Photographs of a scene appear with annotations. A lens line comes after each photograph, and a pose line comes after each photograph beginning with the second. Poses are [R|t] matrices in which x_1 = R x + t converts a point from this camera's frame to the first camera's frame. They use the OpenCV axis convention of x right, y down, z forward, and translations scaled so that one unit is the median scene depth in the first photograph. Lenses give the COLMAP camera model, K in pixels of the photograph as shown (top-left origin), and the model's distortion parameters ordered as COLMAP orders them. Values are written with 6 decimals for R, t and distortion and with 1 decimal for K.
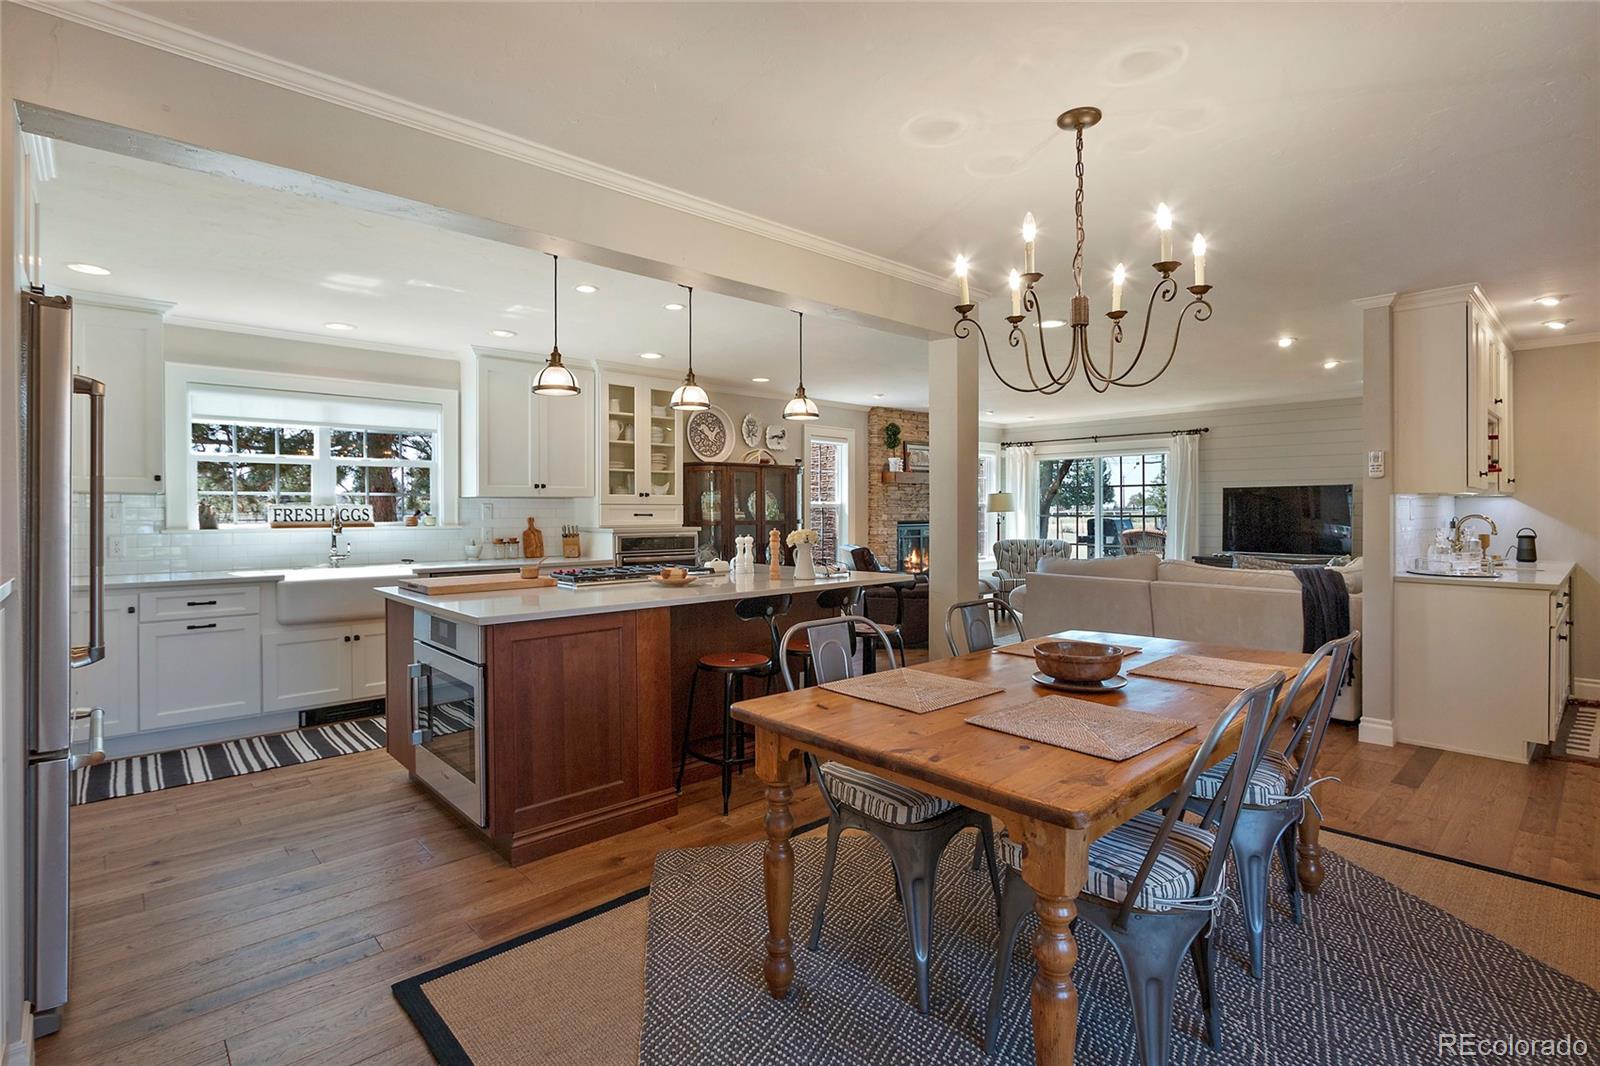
lens RADIAL K [[748.3, 0, 806.2], [0, 748.3, 515.5], [0, 0, 1]] dist [-0.004086, -0.000393]
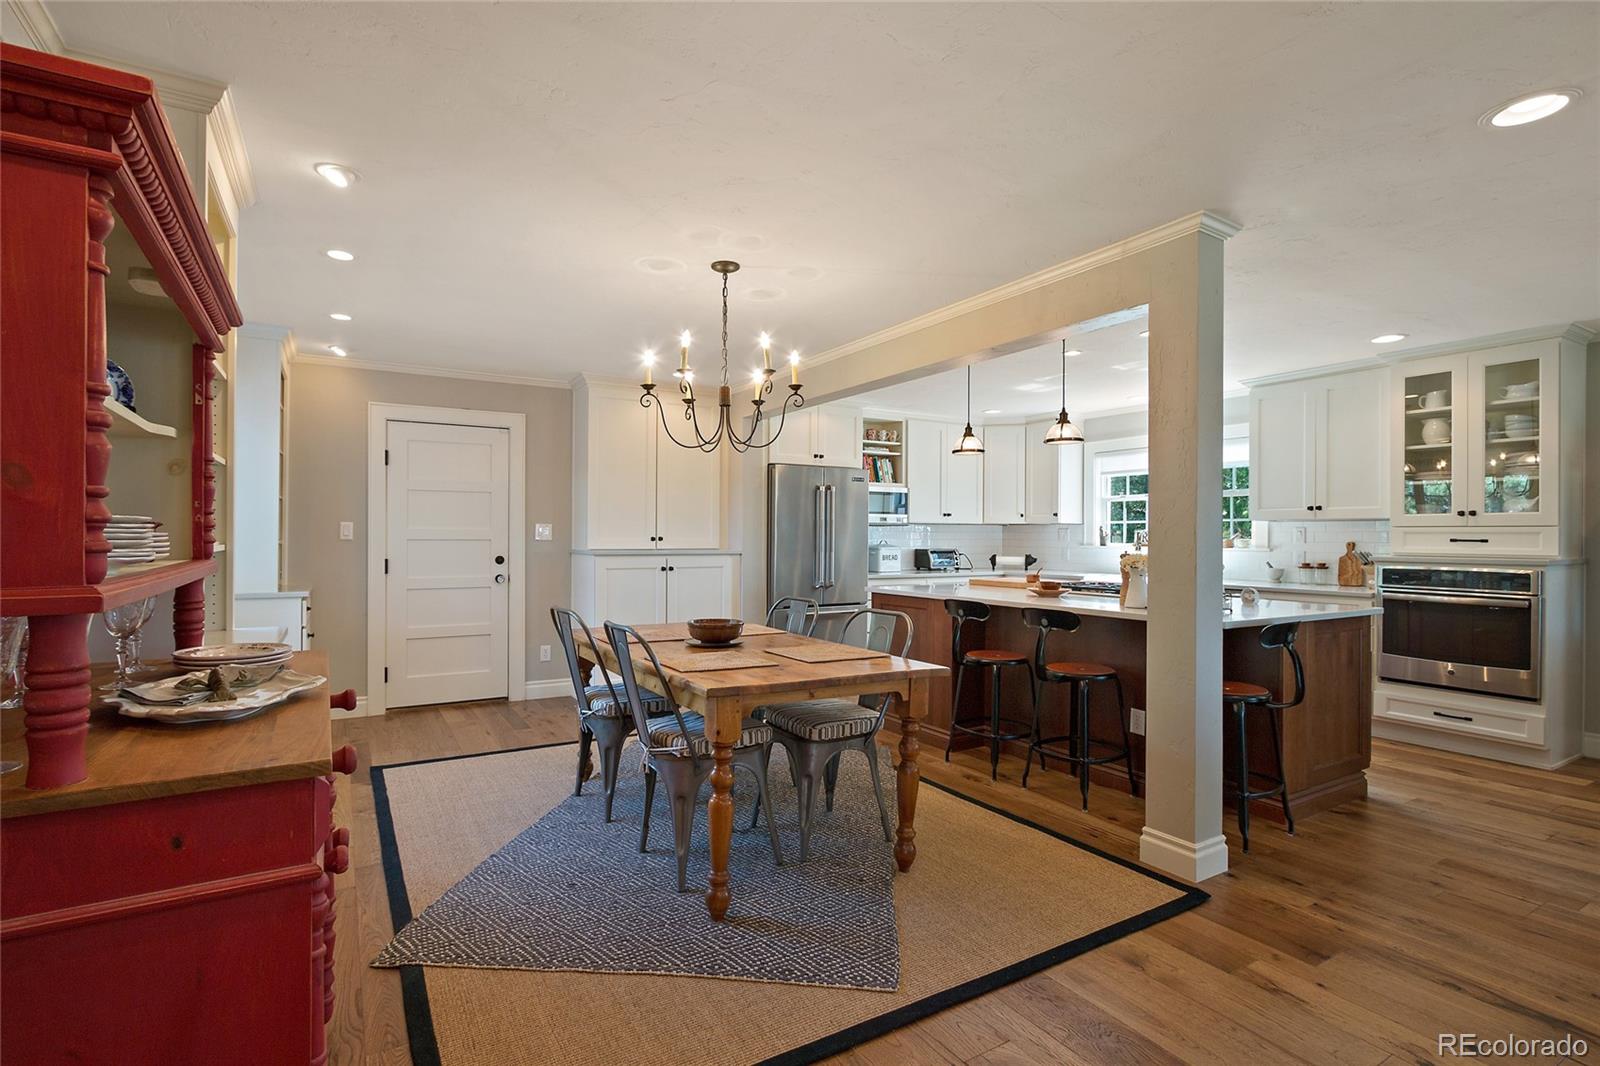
lens RADIAL K [[748.3, 0, 803.6], [0, 748.3, 534.3], [0, 0, 1]] dist [-0.004086, -0.000393]
pose [[-0.212762, -0.000916, -0.977104, 0.684863], [-0.013193, 0.999911, 0.001935, 0.000129], [0.977015, 0.013303, -0.212755, 0.562238]]
